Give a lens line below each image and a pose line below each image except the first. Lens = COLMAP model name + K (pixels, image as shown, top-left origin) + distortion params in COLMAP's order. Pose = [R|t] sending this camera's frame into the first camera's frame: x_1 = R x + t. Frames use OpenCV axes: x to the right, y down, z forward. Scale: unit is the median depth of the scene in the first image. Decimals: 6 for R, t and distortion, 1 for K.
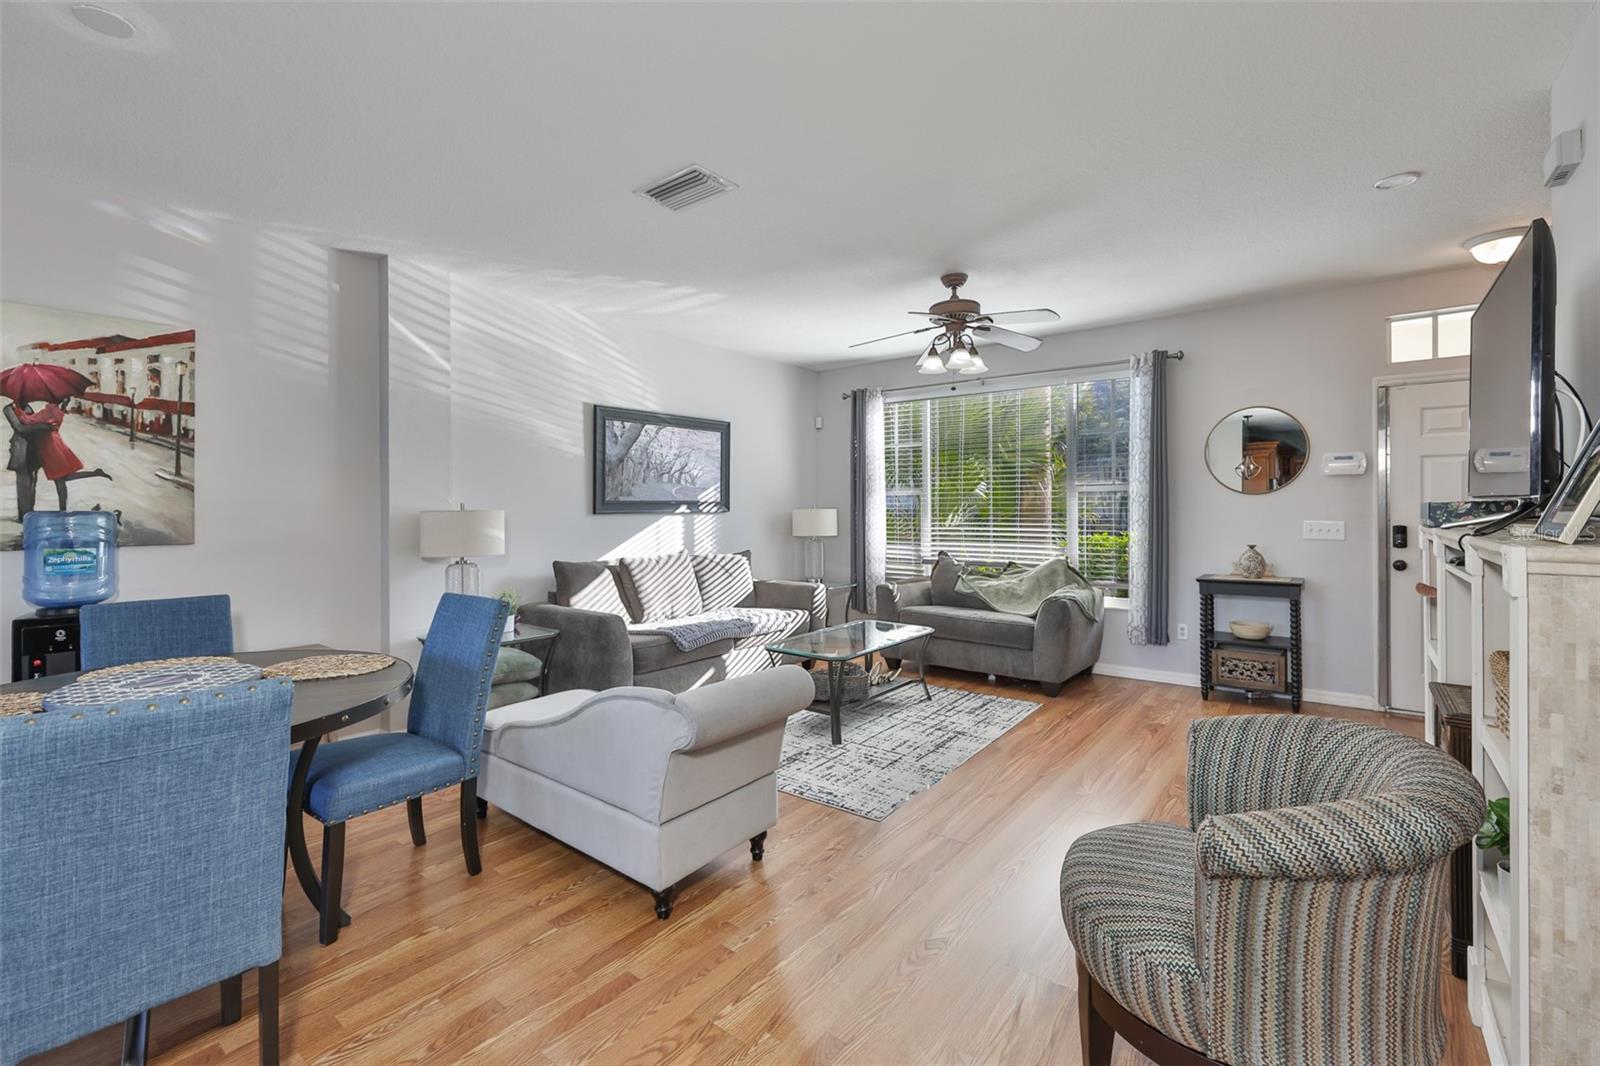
lens RADIAL K [[694.3, 0, 813.2], [0, 694.3, 510.8], [0, 0, 1]] dist [-0.005000, 0.000880]
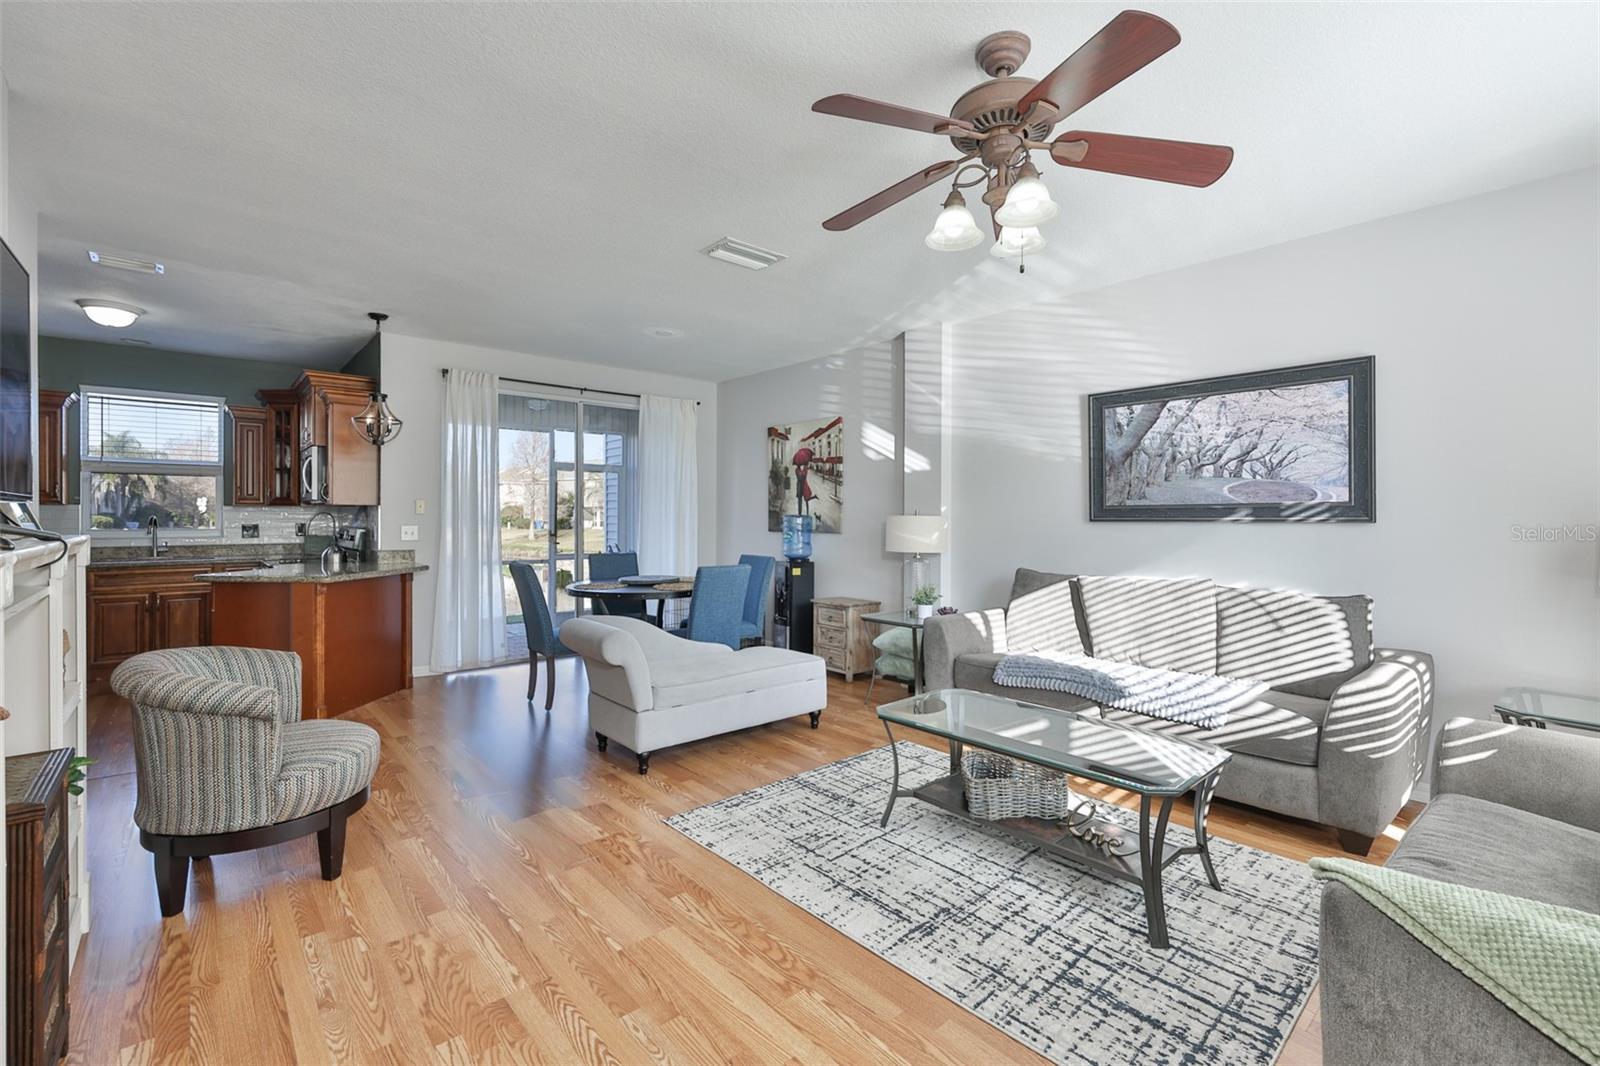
lens RADIAL K [[694.3, 0, 761.3], [0, 694.3, 514.2], [0, 0, 1]] dist [-0.005000, 0.000880]
pose [[-0.228351, 0.000229, -0.973579, 0.659368], [-0.006440, 0.999978, 0.001745, -0.003645], [0.973558, 0.006668, -0.228344, 0.853957]]
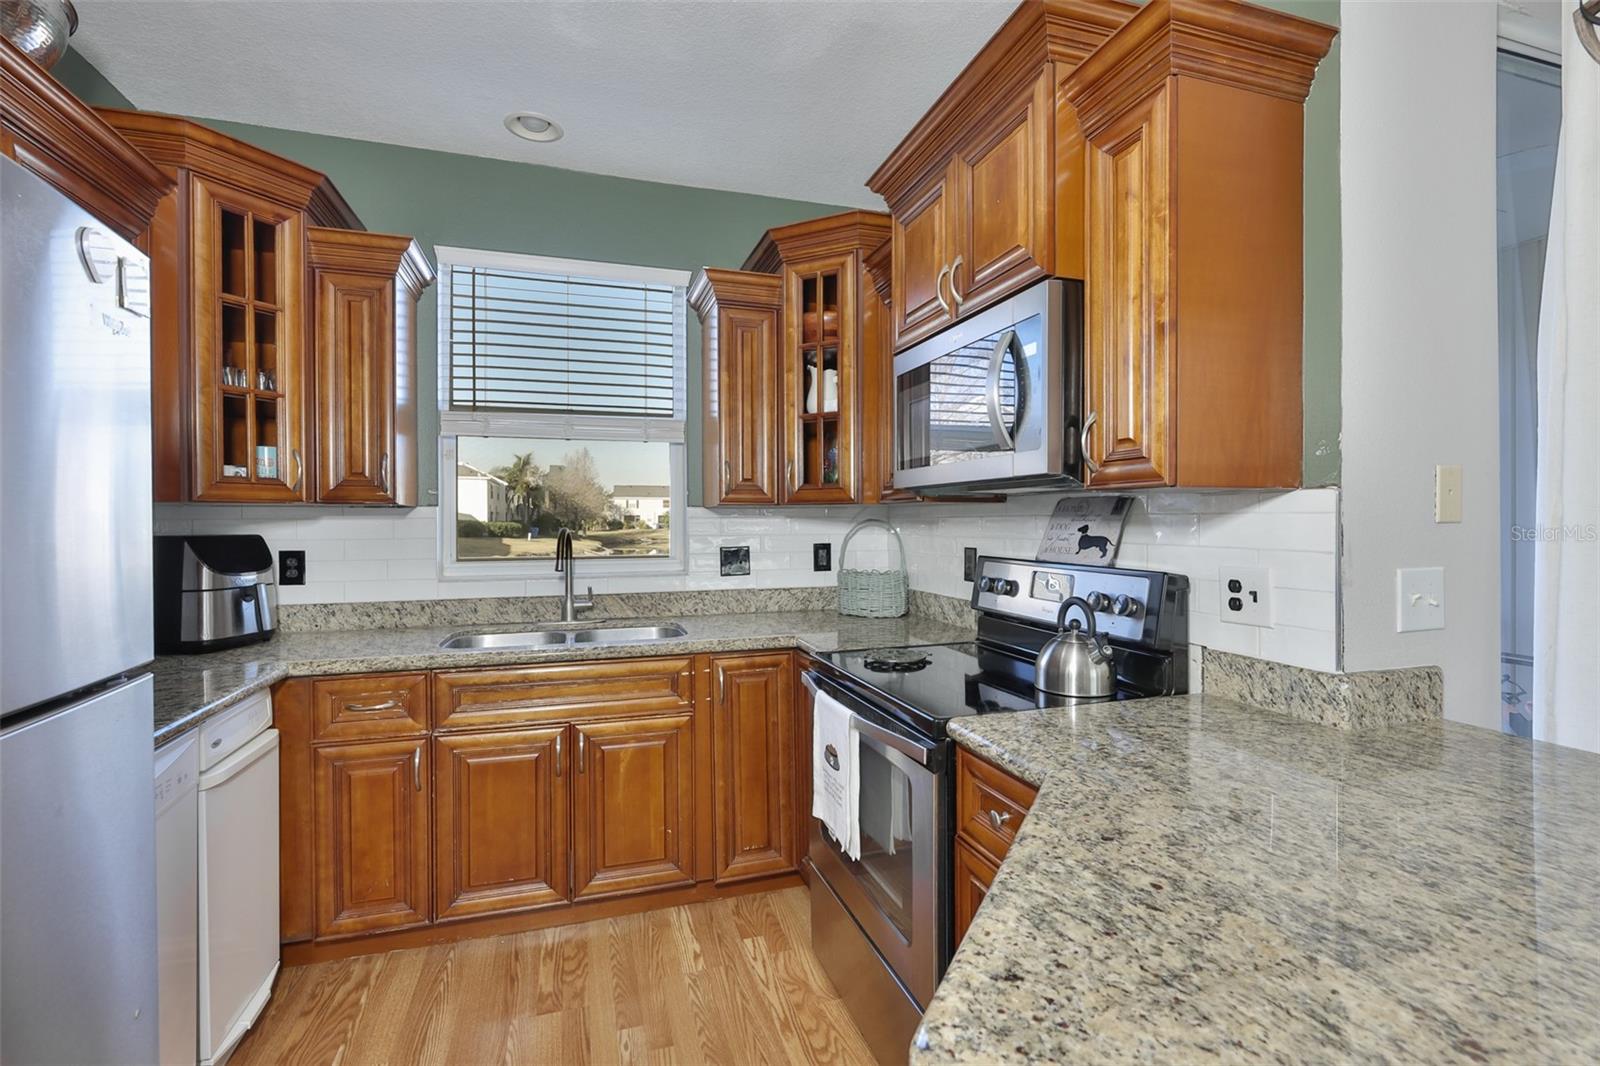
lens RADIAL K [[694.3, 0, 807.0], [0, 694.3, 515.4], [0, 0, 1]] dist [-0.005000, 0.000880]
pose [[-0.559689, 0.003396, -0.828696, 0.012873], [0.006246, 0.999980, -0.000120, -0.001843], [0.828679, -0.005243, -0.559700, -0.077173]]
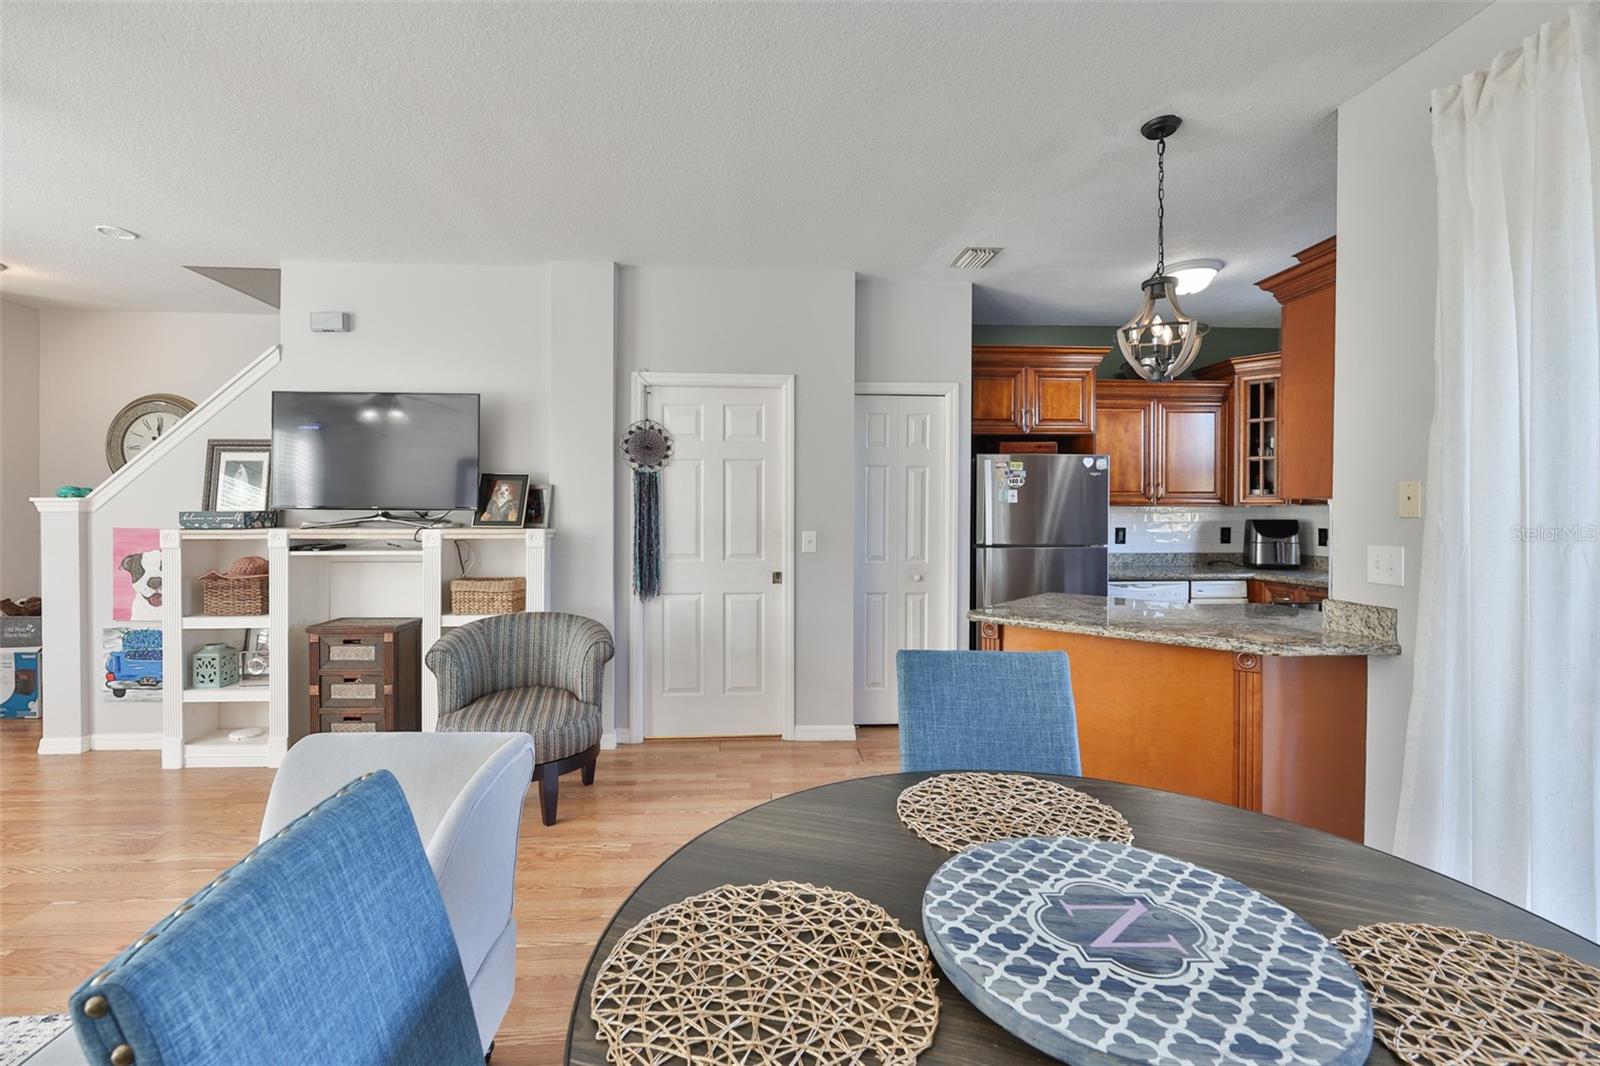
lens RADIAL K [[694.3, 0, 767.1], [0, 694.3, 519.3], [0, 0, 1]] dist [-0.005000, 0.000880]
pose [[-0.658209, -0.002514, 0.752831, -0.467536], [0.004376, 0.999965, 0.007165, -0.001424], [-0.752823, 0.008011, -0.658174, 0.623135]]
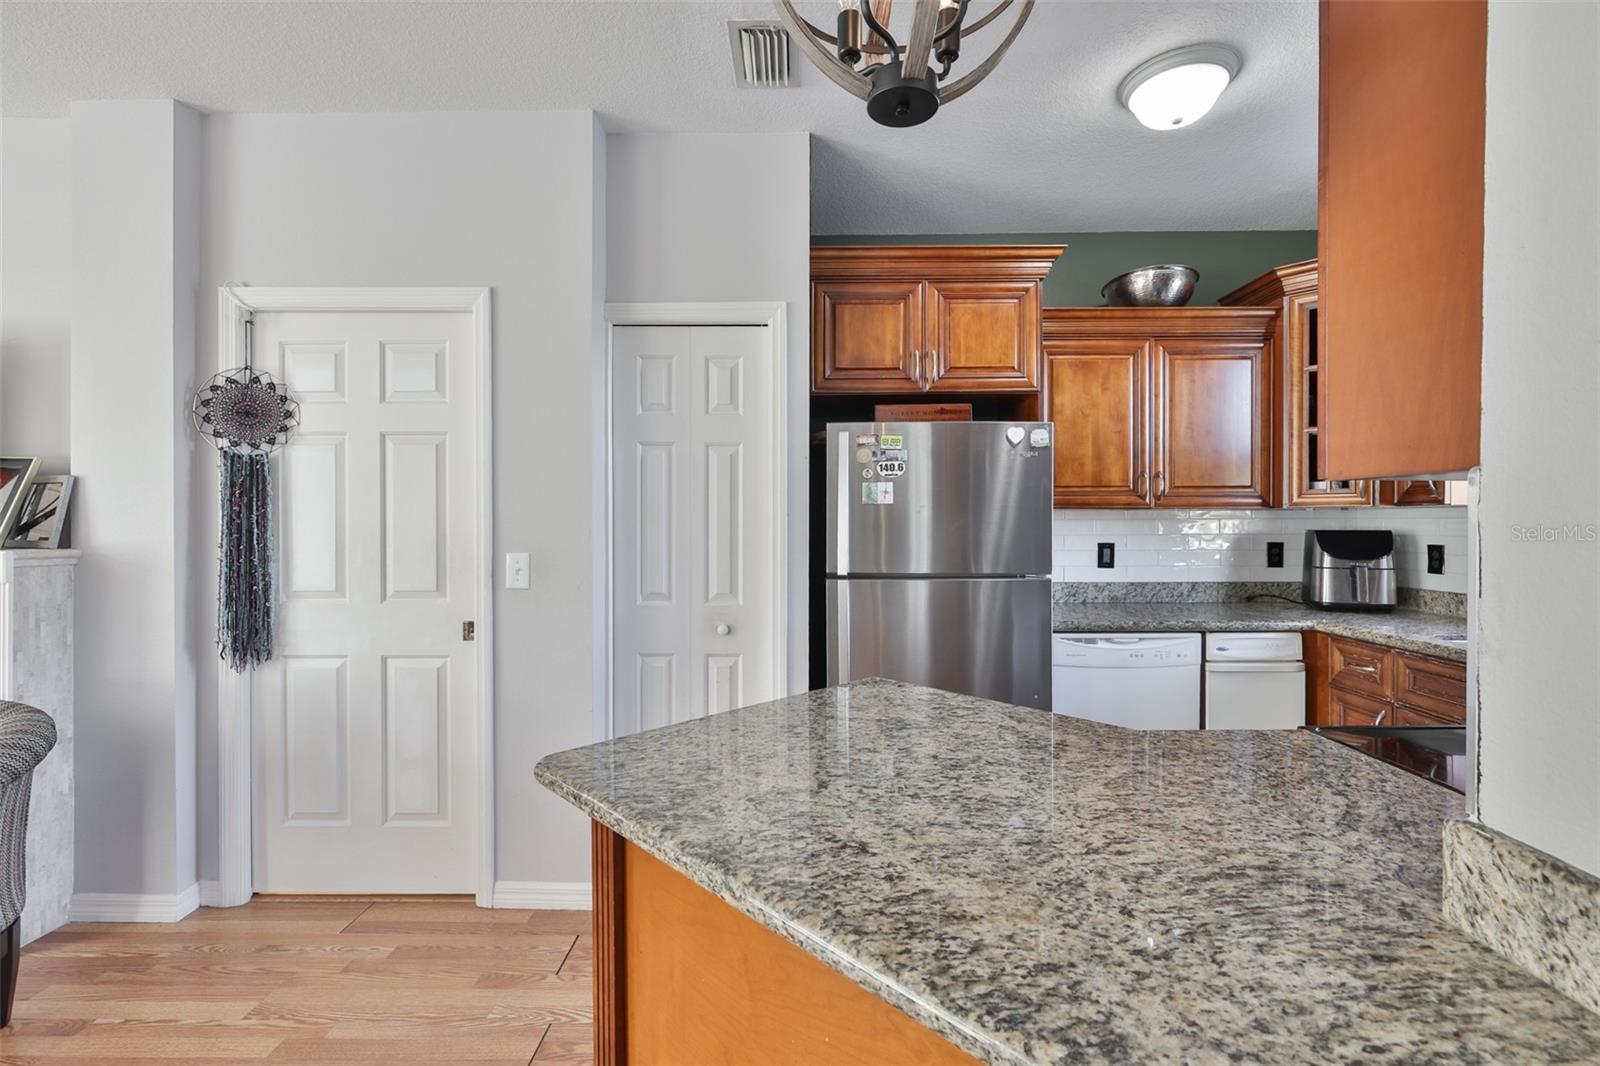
lens RADIAL K [[707.4, 0, 792.3], [0, 707.4, 529.2], [0, 0, 1]] dist [0.000135, -0.000047]
pose [[-0.611909, -0.001239, 0.790927, -0.383099], [0.007224, 0.999948, 0.007156, 0.000424], [-0.790895, 0.010092, -0.611868, 0.155857]]
